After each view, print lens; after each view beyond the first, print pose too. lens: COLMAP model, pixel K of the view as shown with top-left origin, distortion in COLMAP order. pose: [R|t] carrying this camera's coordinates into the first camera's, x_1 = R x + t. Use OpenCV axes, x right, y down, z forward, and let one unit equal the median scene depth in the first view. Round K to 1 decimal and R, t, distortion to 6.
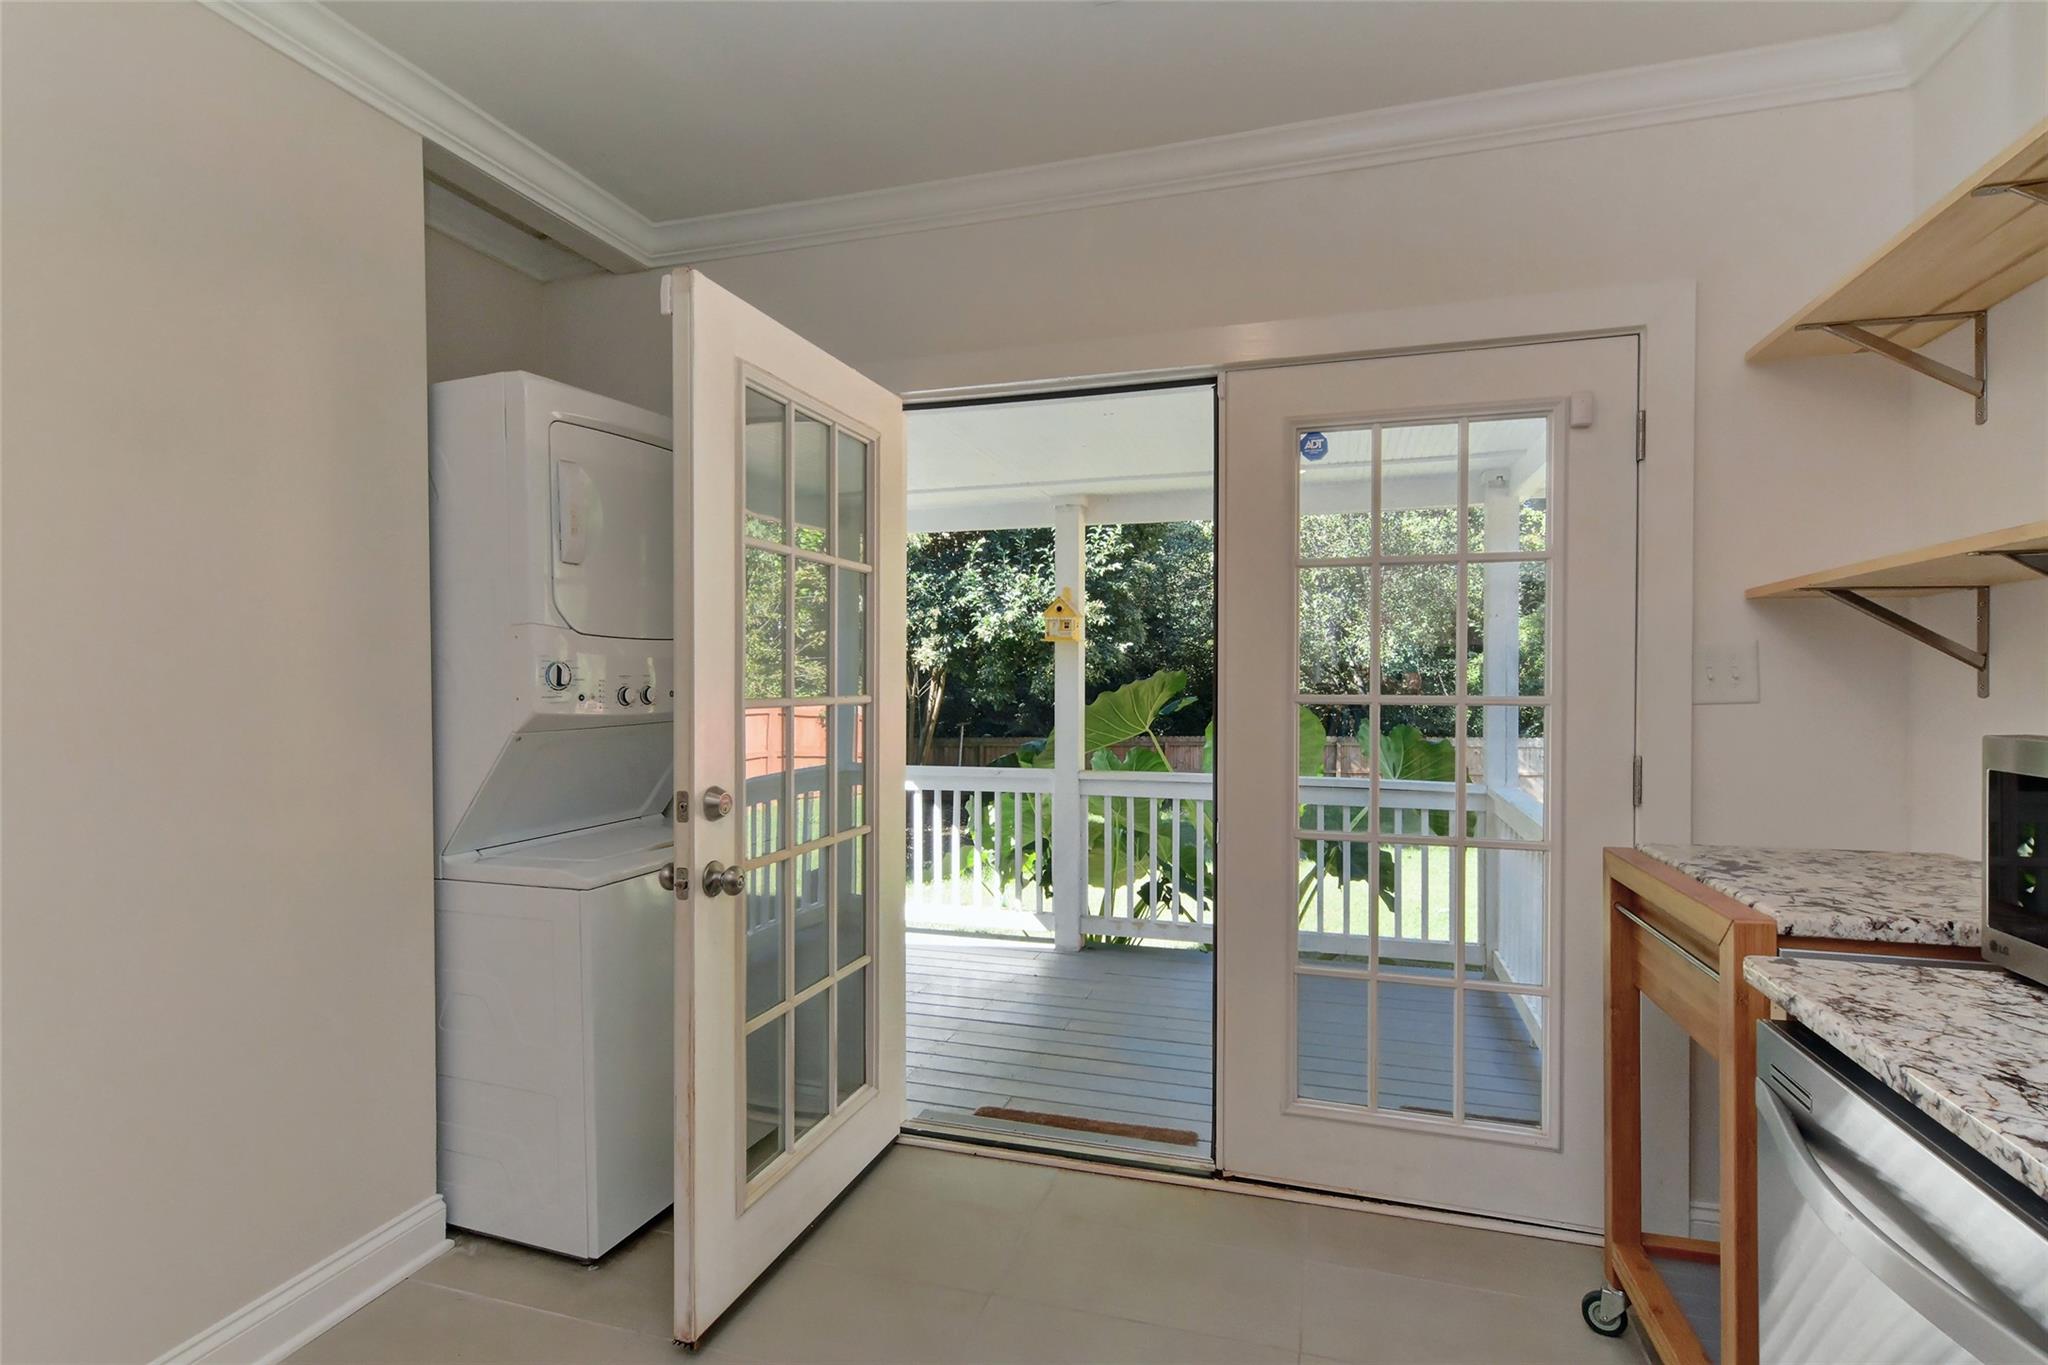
lens RADIAL K [[978.6, 0, 1023.1], [0, 978.6, 685.2], [0, 0, 1]] dist [0.003382, -0.000424]
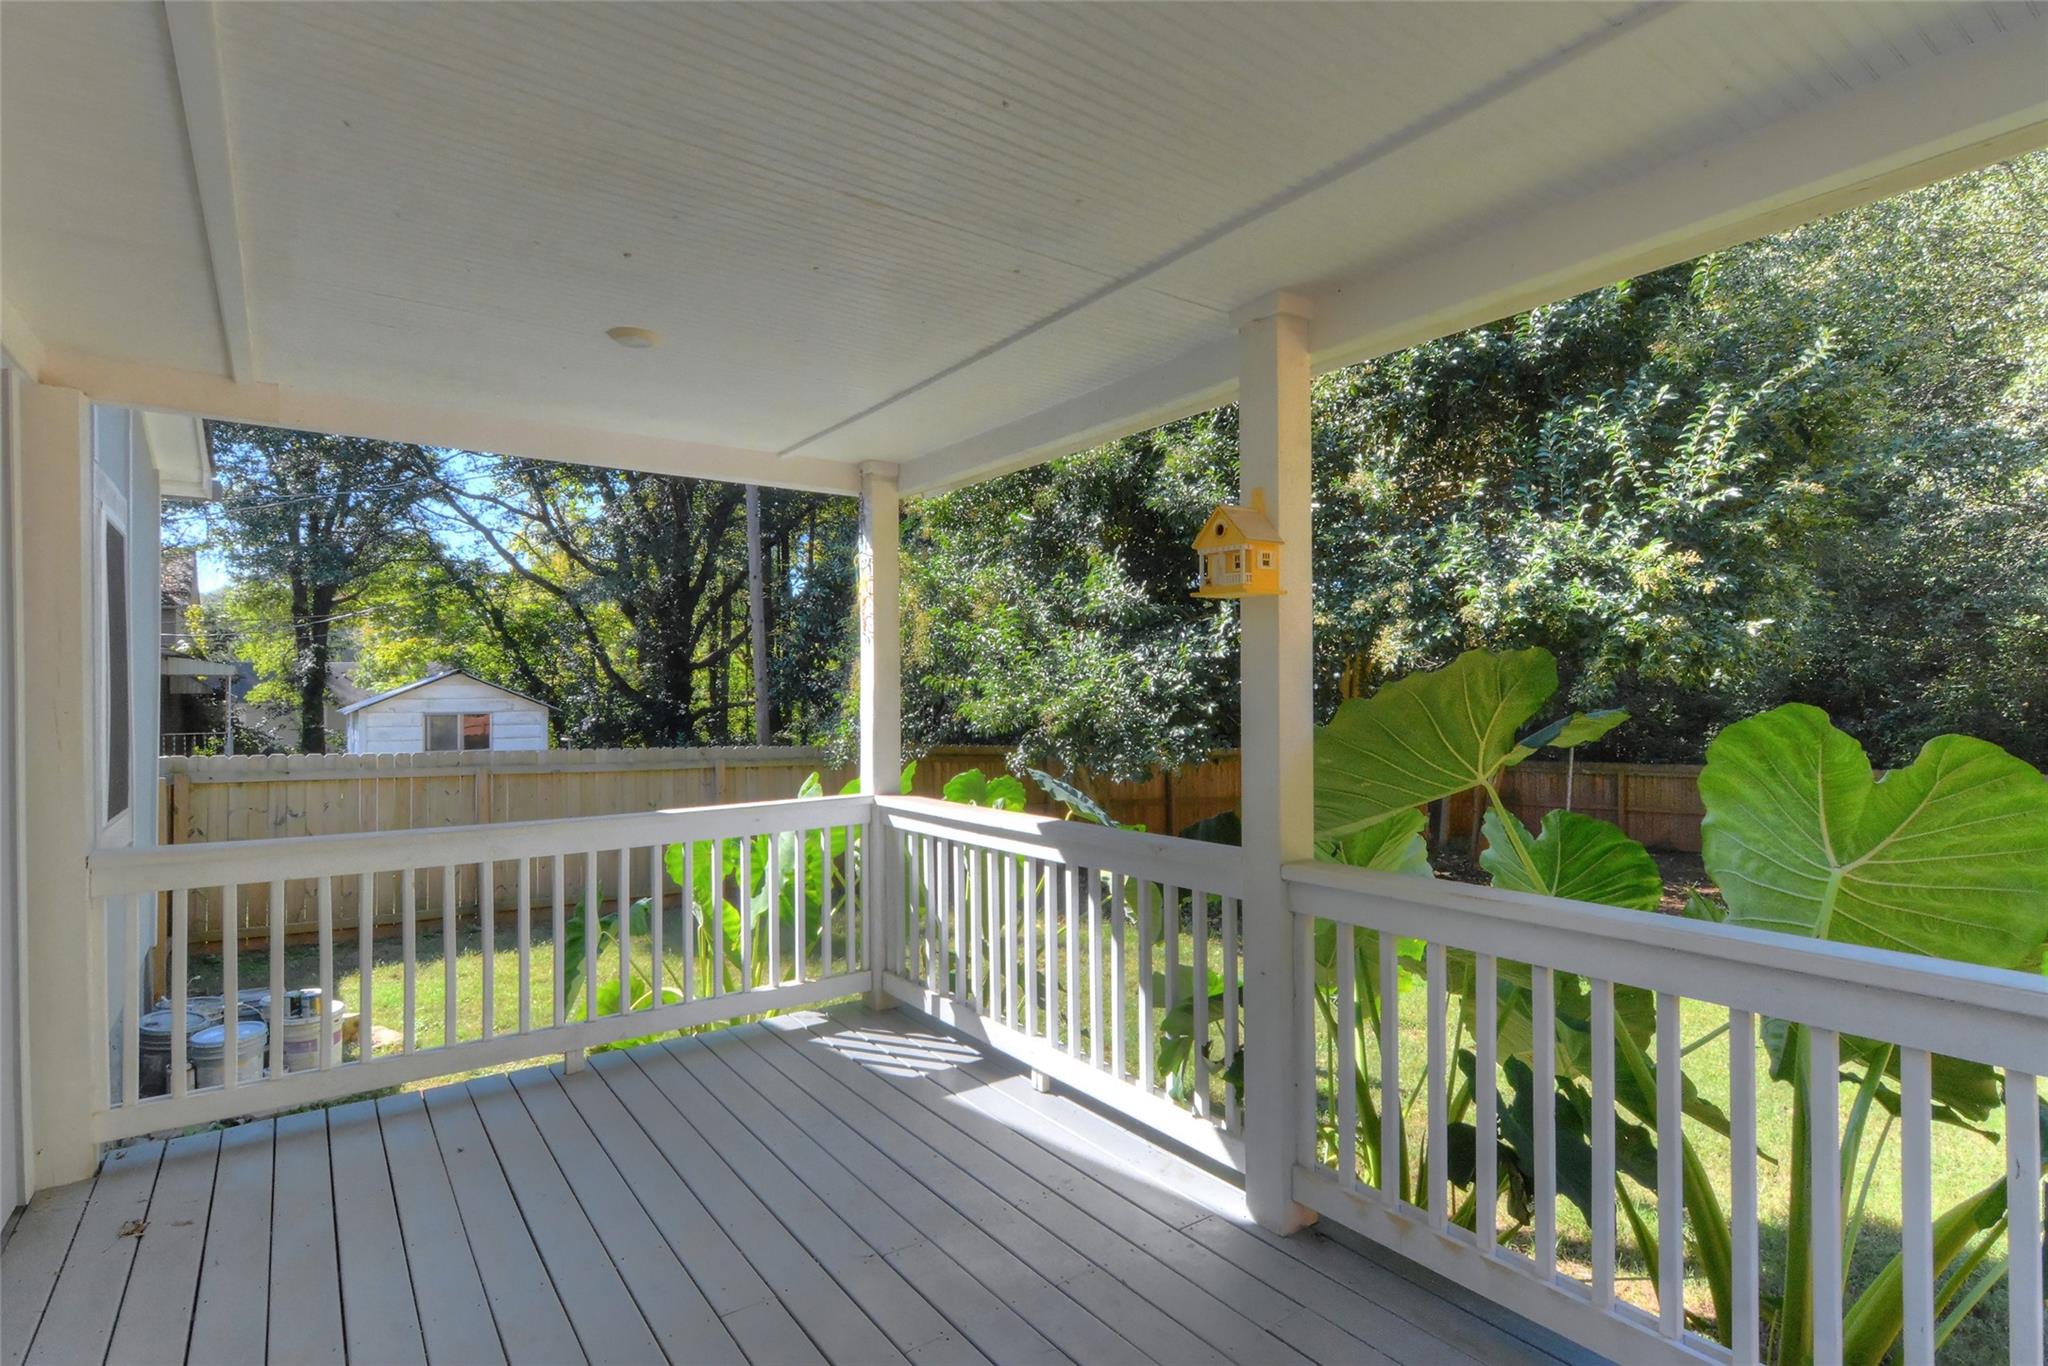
lens RADIAL K [[995.9, 0, 1016.7], [0, 995.9, 685.6], [0, 0, 1]] dist [0.001721, 0.000126]
pose [[0.795518, -0.008472, -0.605870, 0.120321], [0.002744, 0.999942, -0.010379, 0.002202], [0.605923, 0.006594, 0.795496, 0.254416]]
